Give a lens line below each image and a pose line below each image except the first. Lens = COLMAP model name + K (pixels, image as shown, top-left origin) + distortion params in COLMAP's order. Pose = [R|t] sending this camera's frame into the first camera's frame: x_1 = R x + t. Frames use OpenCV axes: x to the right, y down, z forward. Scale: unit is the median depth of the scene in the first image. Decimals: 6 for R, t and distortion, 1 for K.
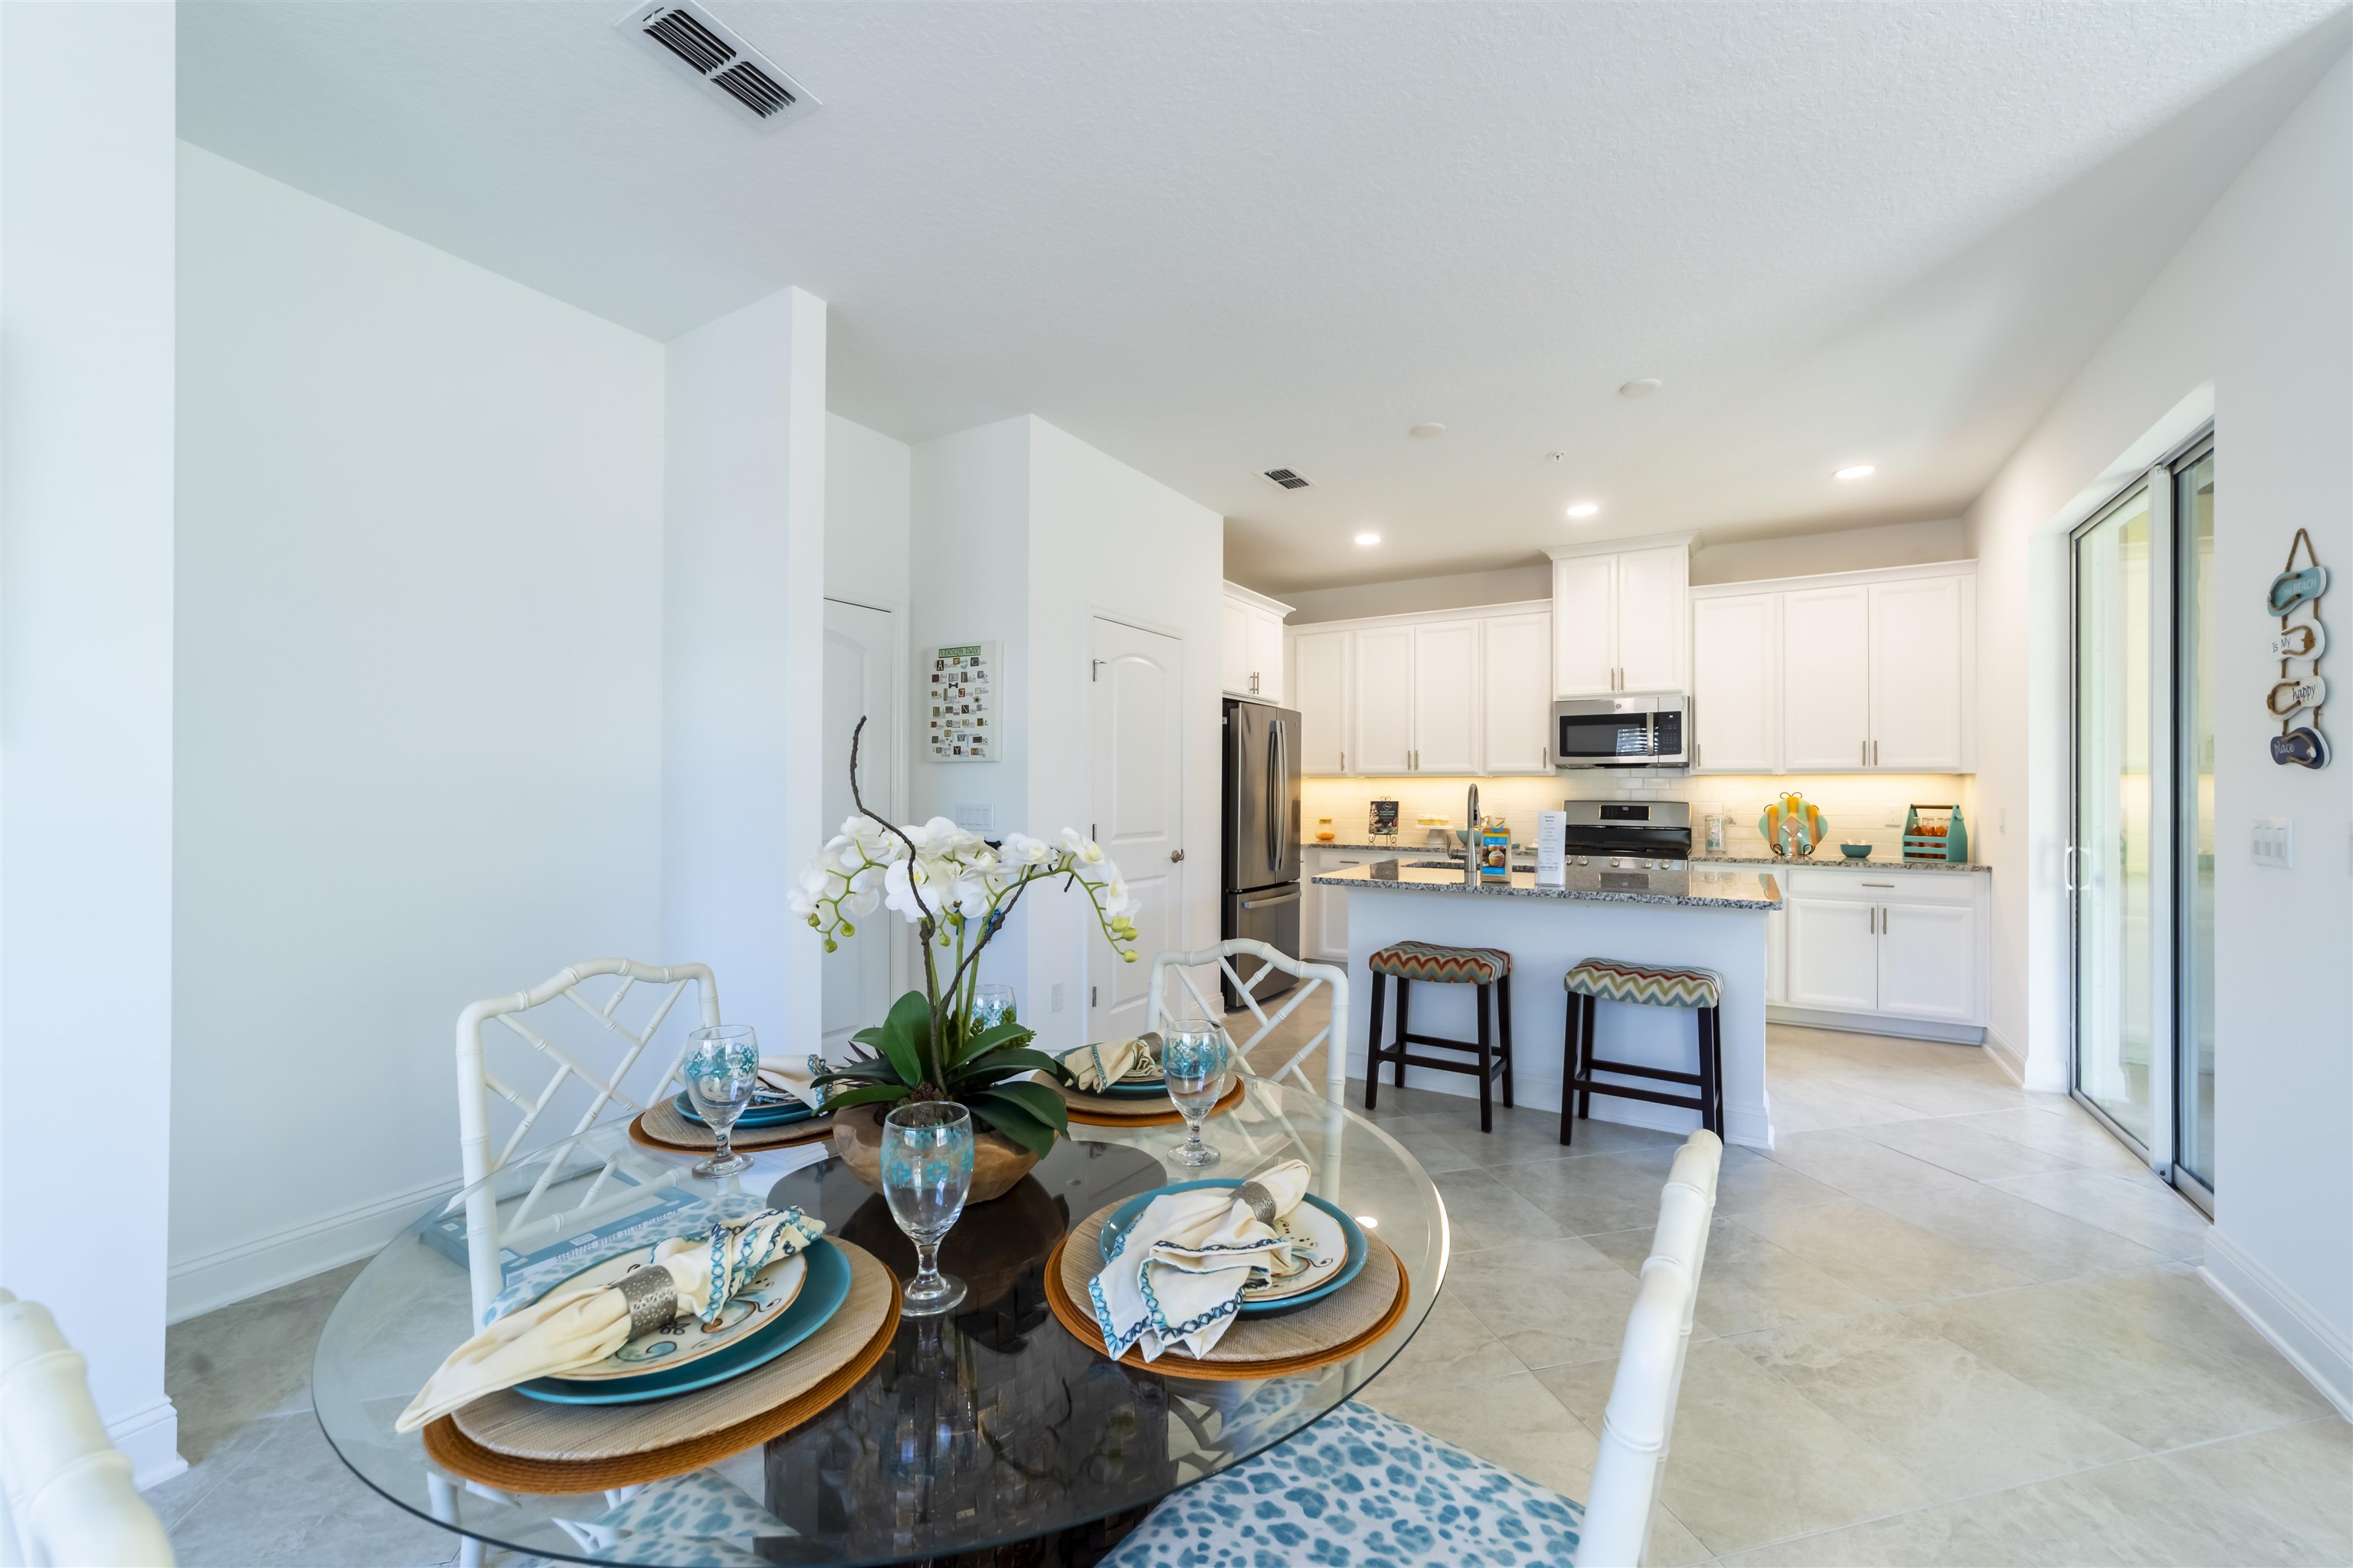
lens RADIAL K [[913.1, 0, 1166.4], [0, 913.1, 776.3], [0, 0, 1]] dist [-0.000830, 0.001268]
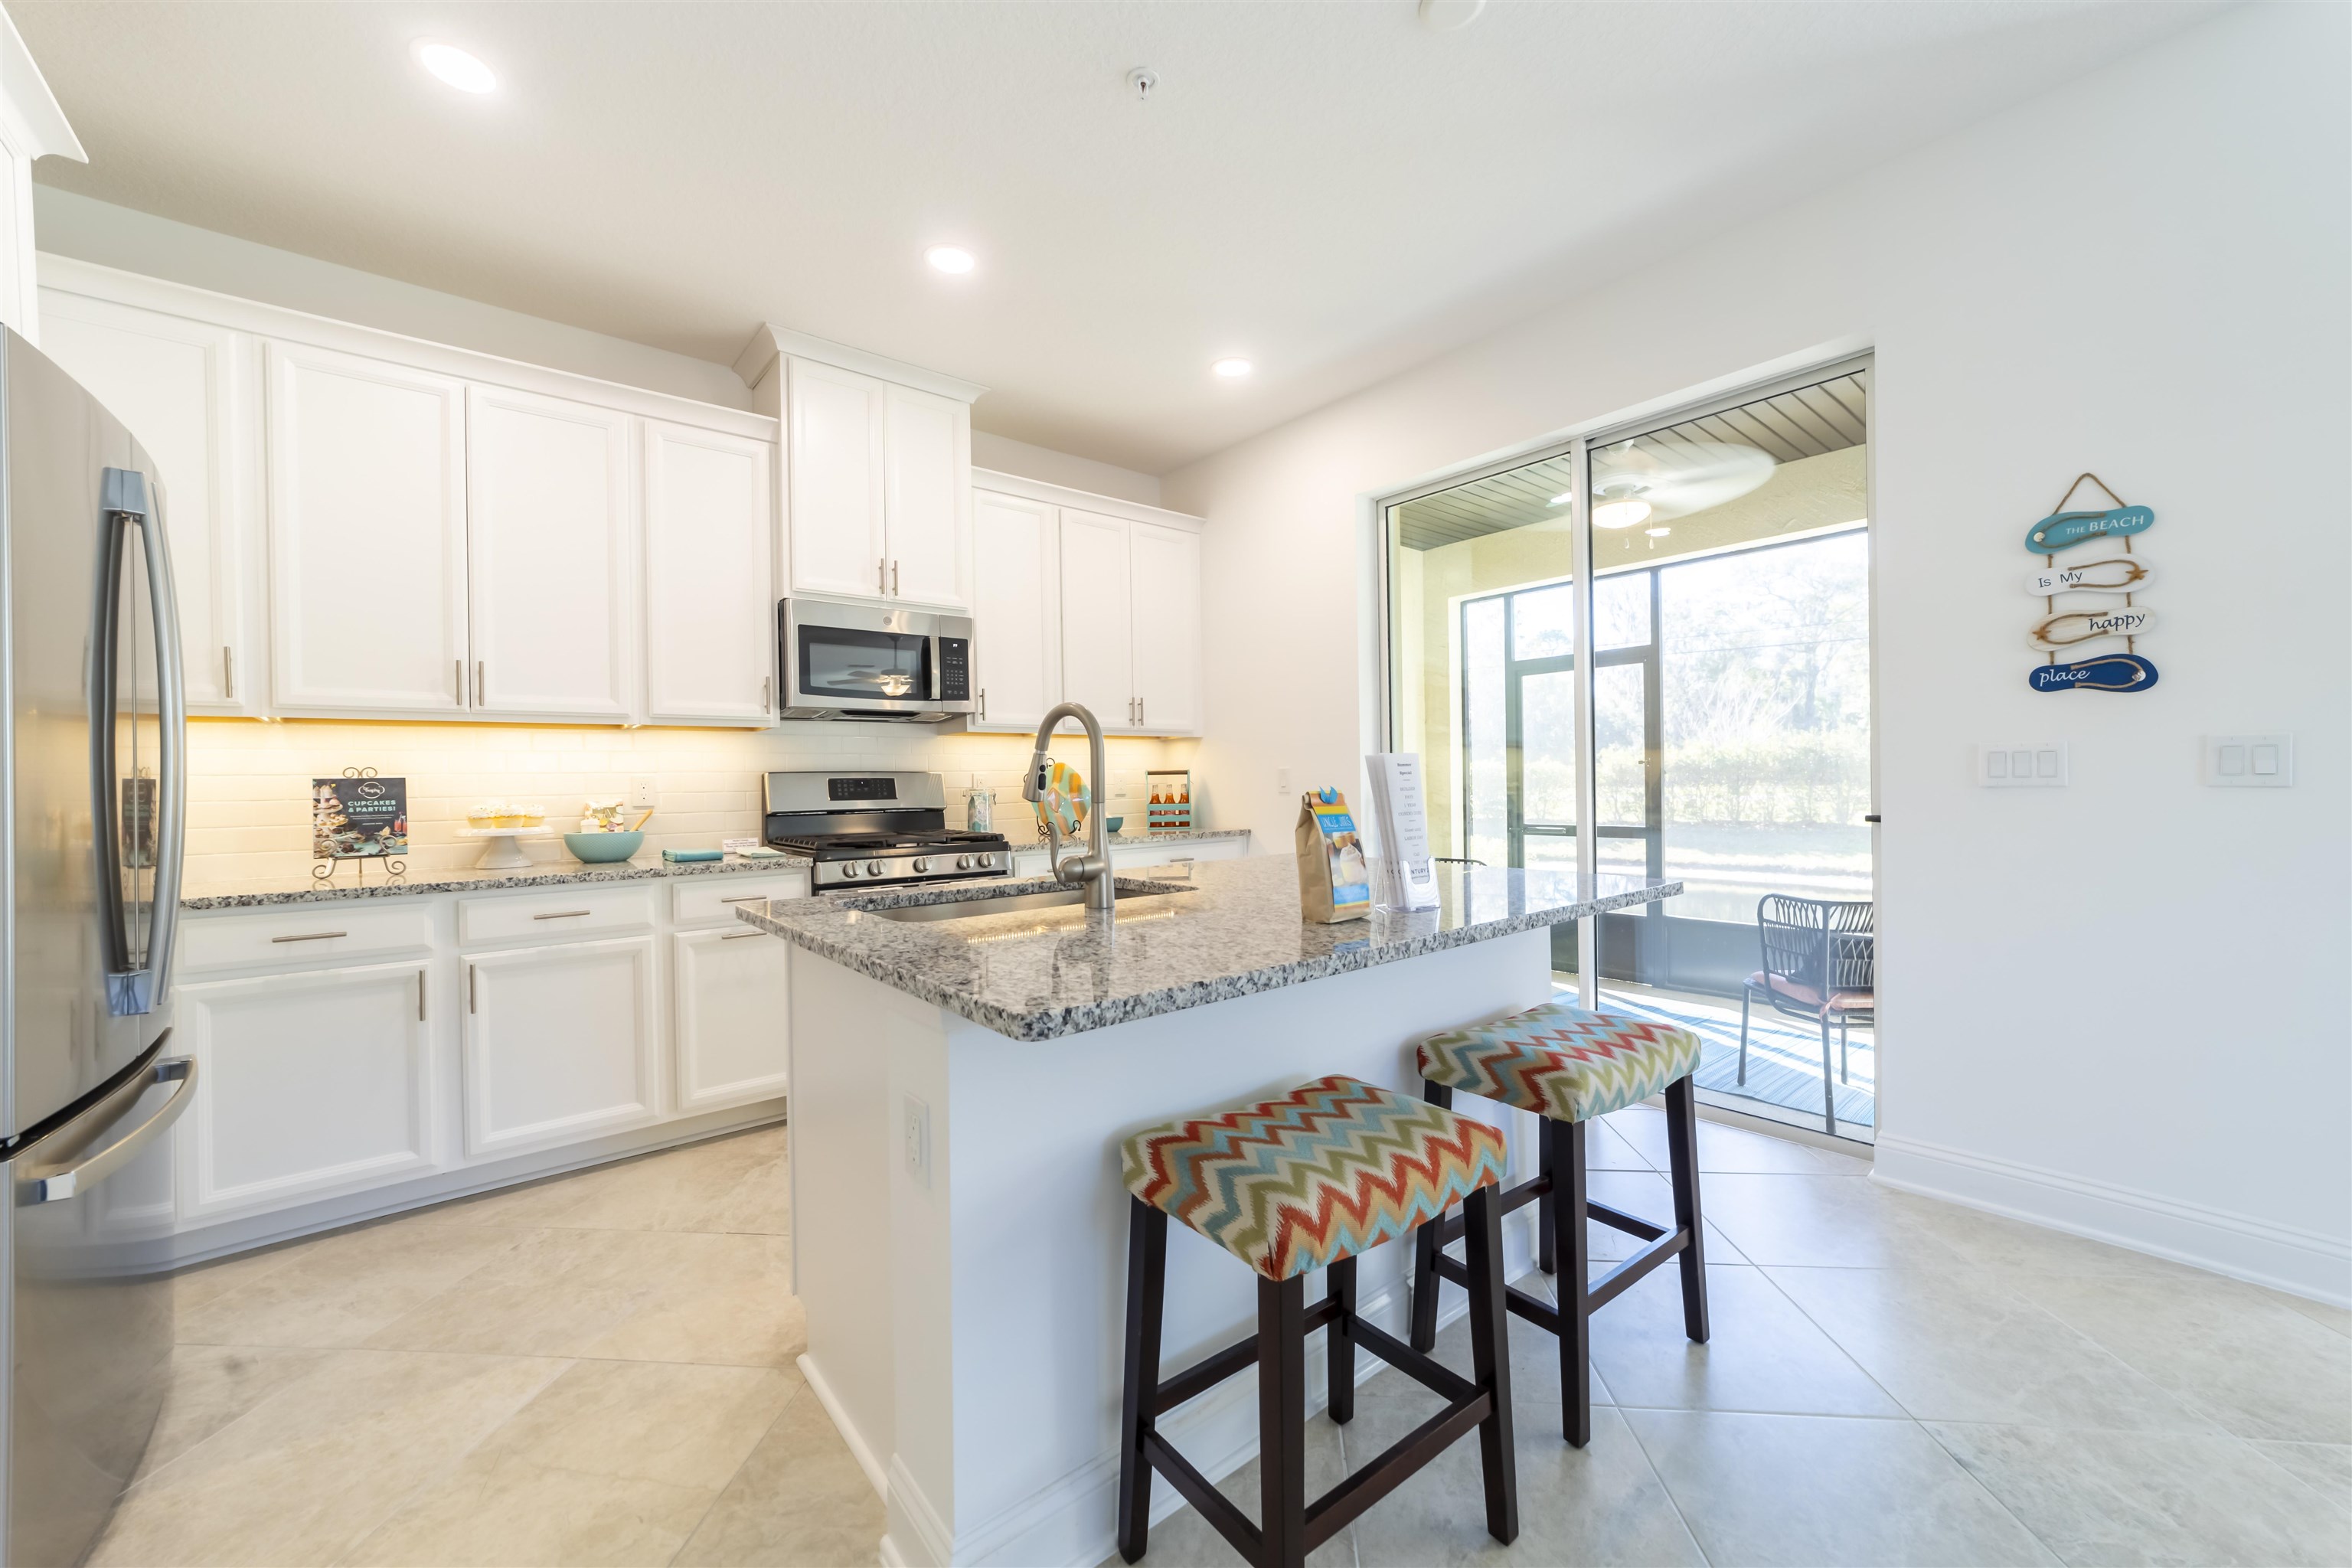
lens RADIAL K [[912.6, 0, 1175.5], [0, 912.6, 782.5], [0, 0, 1]] dist [-0.000830, 0.001268]
pose [[0.310977, -0.008686, 0.950378, -0.046847], [0.001086, 0.999961, 0.008784, 0.030181], [-0.950417, -0.001699, 0.310974, 0.597254]]
